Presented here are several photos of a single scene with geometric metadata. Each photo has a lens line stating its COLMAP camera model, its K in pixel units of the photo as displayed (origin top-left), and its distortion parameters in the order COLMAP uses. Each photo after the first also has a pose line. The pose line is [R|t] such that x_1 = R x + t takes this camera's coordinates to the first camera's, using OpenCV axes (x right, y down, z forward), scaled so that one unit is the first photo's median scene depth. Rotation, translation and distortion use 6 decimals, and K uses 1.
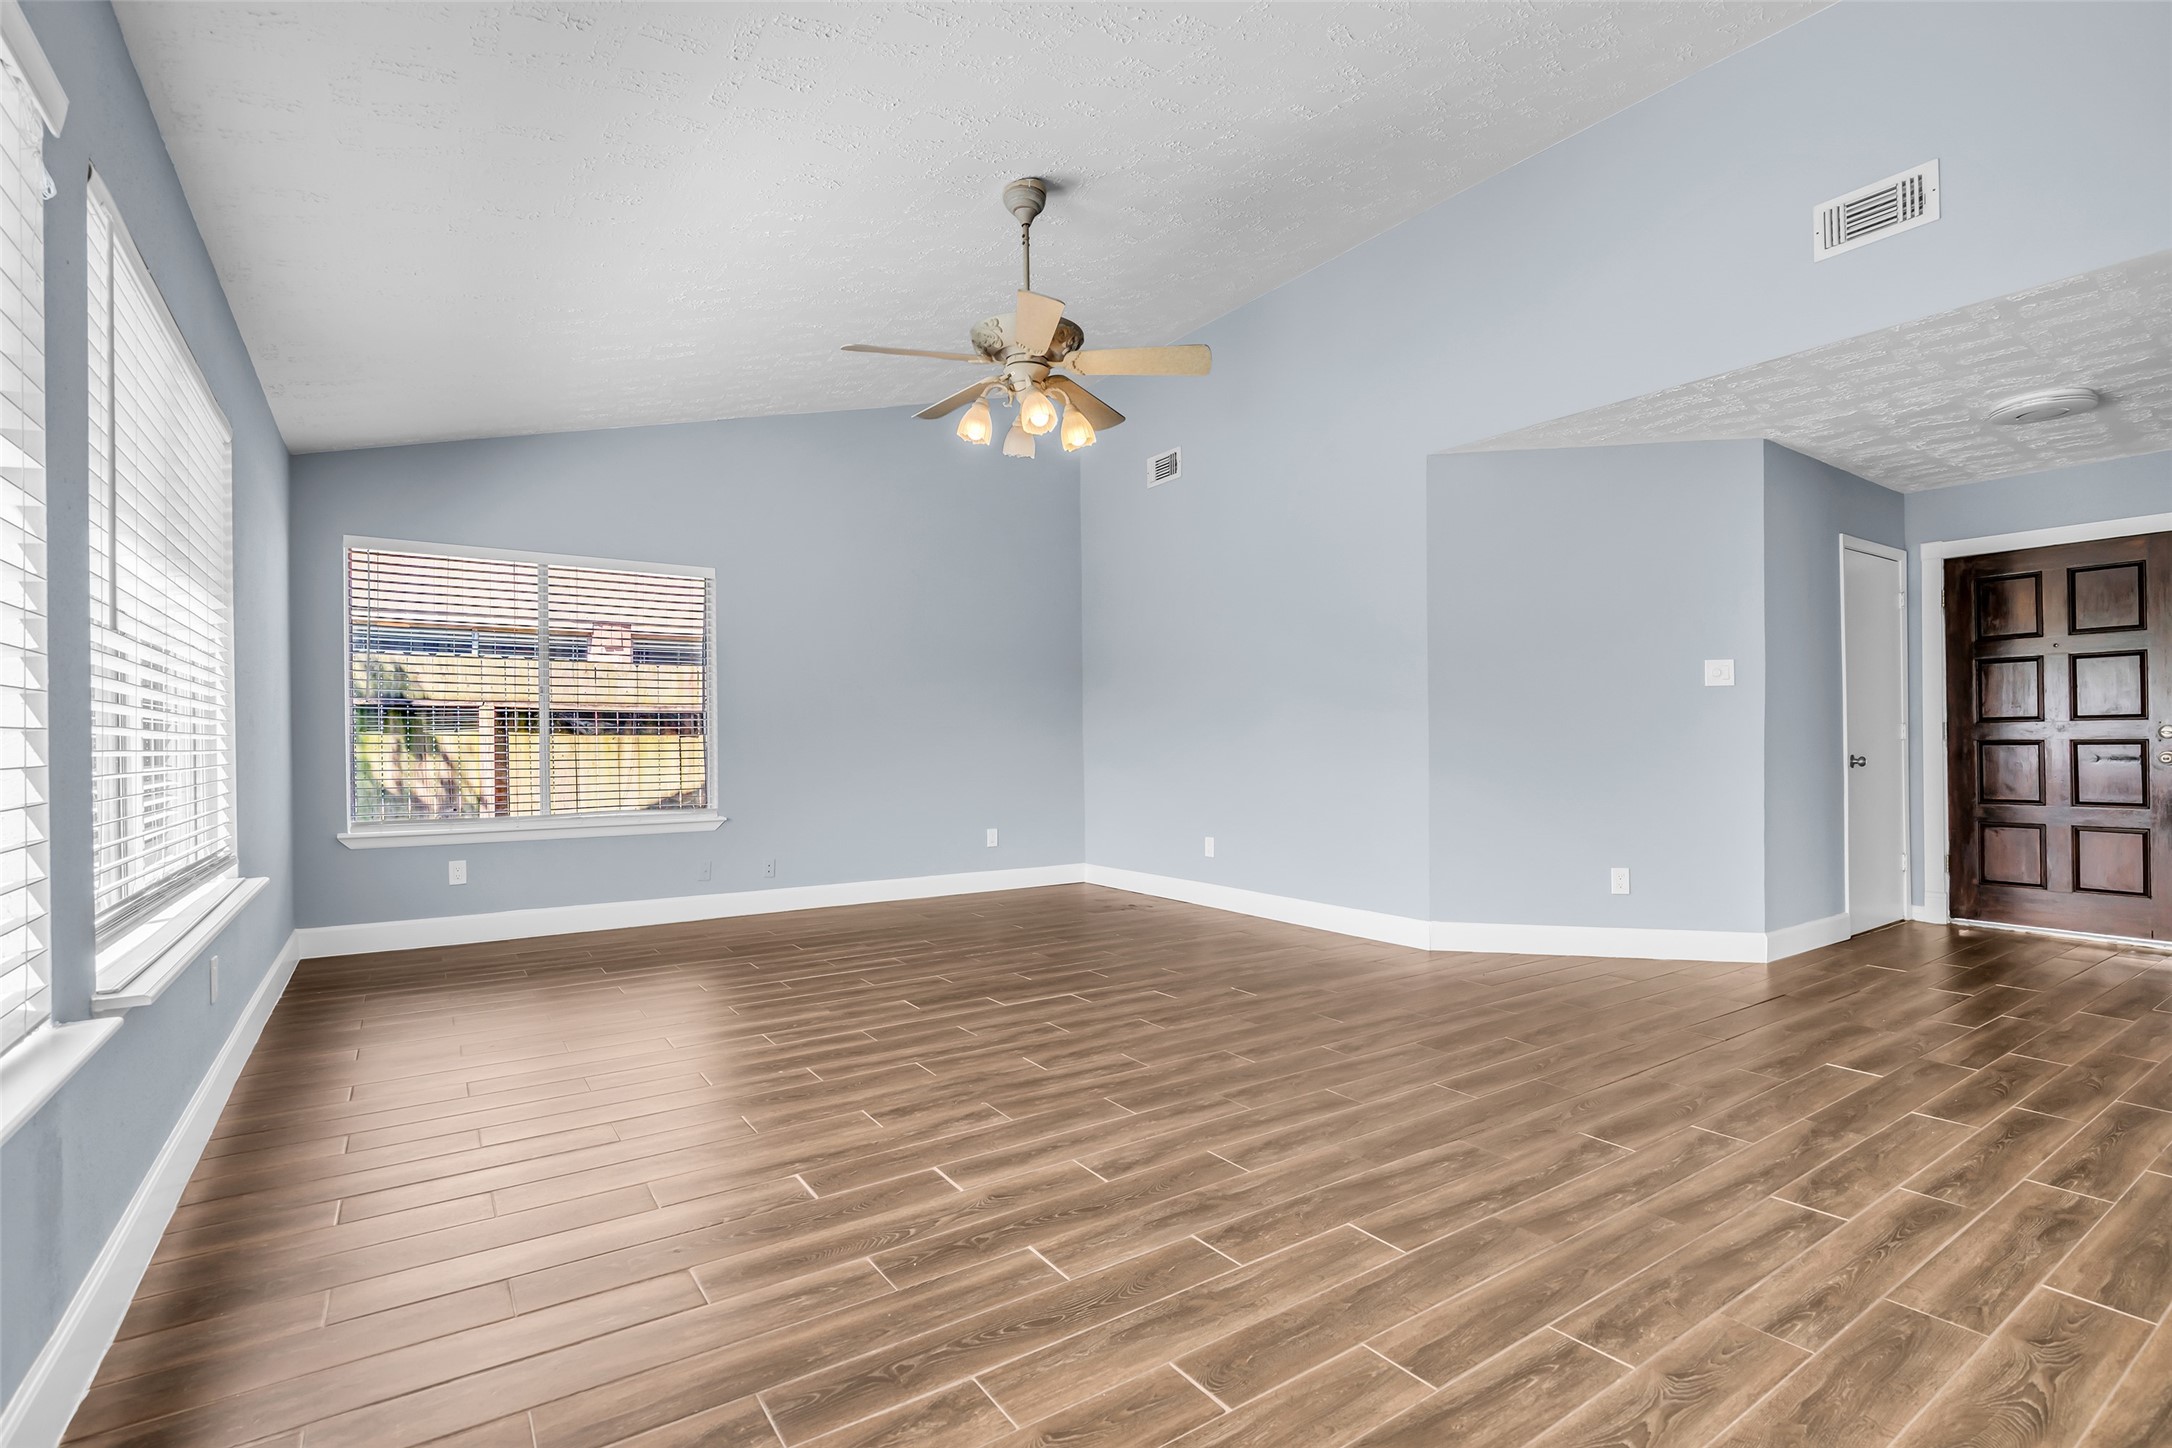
lens RADIAL K [[1006.6, 0, 1086.2], [0, 1006.6, 733.2], [0, 0, 1]] dist [-0.005501, 0.001915]
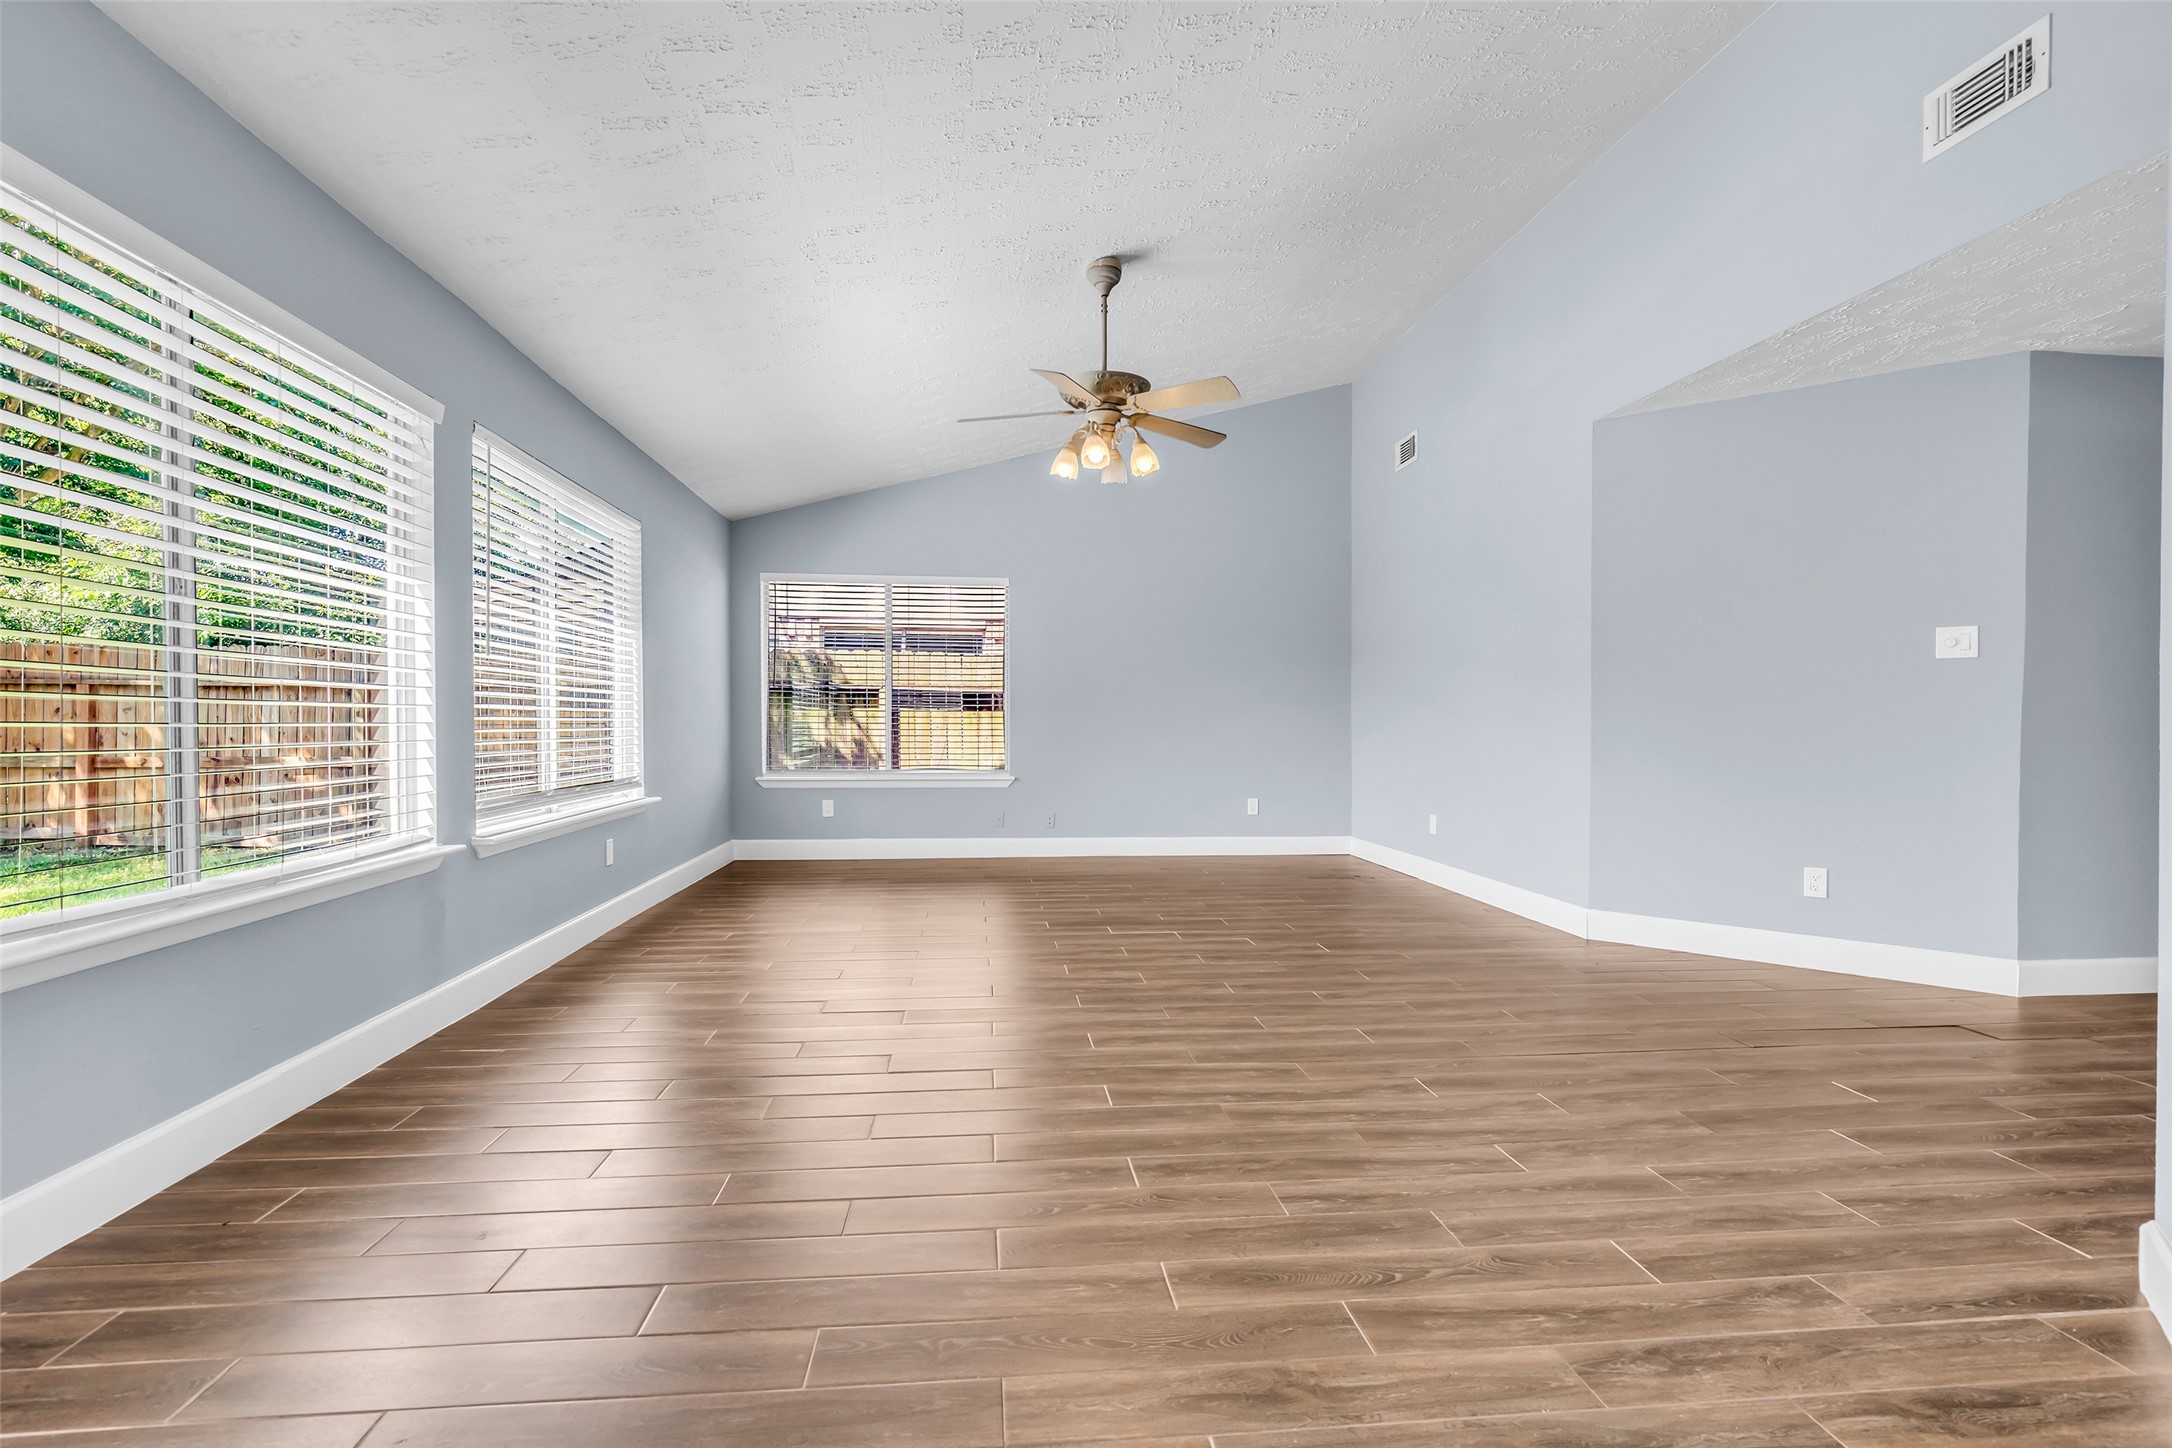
lens RADIAL K [[1006.6, 0, 1092.8], [0, 1006.6, 726.9], [0, 0, 1]] dist [-0.005501, 0.001915]
pose [[0.879785, 0.012697, -0.475202, 0.524741], [-0.005266, 0.999842, 0.016965, -0.000837], [0.475343, -0.012424, 0.879713, -0.093635]]
